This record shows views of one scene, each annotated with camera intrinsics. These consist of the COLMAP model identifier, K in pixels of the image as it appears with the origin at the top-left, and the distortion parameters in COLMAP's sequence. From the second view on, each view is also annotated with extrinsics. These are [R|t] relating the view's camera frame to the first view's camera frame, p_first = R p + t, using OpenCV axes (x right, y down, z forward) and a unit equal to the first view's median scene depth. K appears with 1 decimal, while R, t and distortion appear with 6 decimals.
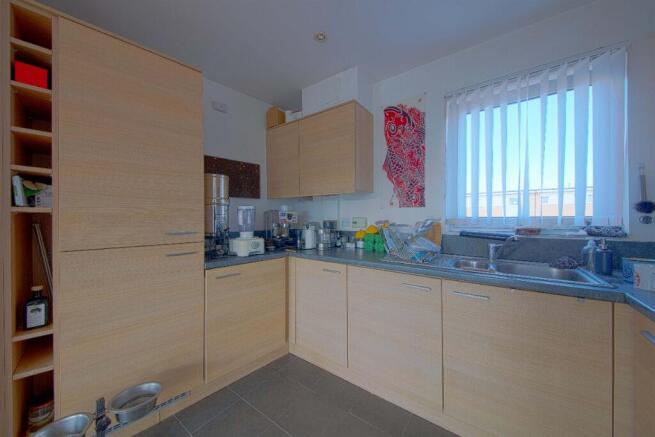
lens RADIAL K [[224.9, 0, 327.5], [0, 224.9, 218.5], [0, 0, 1]] dist [0.015679, -0.009847]
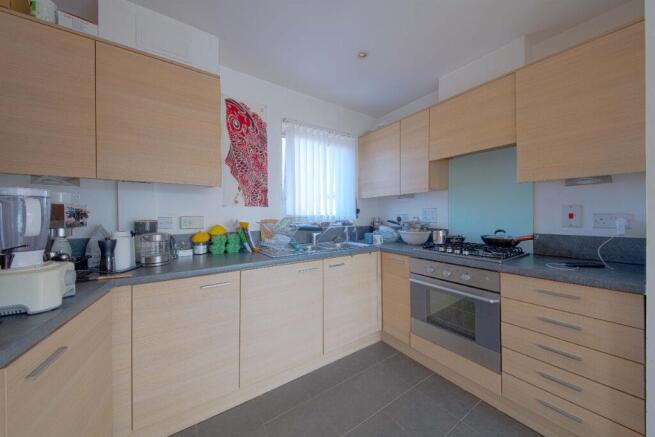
lens RADIAL K [[226.2, 0, 326.8], [0, 226.2, 215.9], [0, 0, 1]] dist [0.023450, -0.010165]
pose [[0.319497, -0.006803, 0.947563, -0.535110], [0.001572, 0.999977, 0.006649, -0.011696], [-0.947586, -0.000635, 0.319501, 0.334349]]
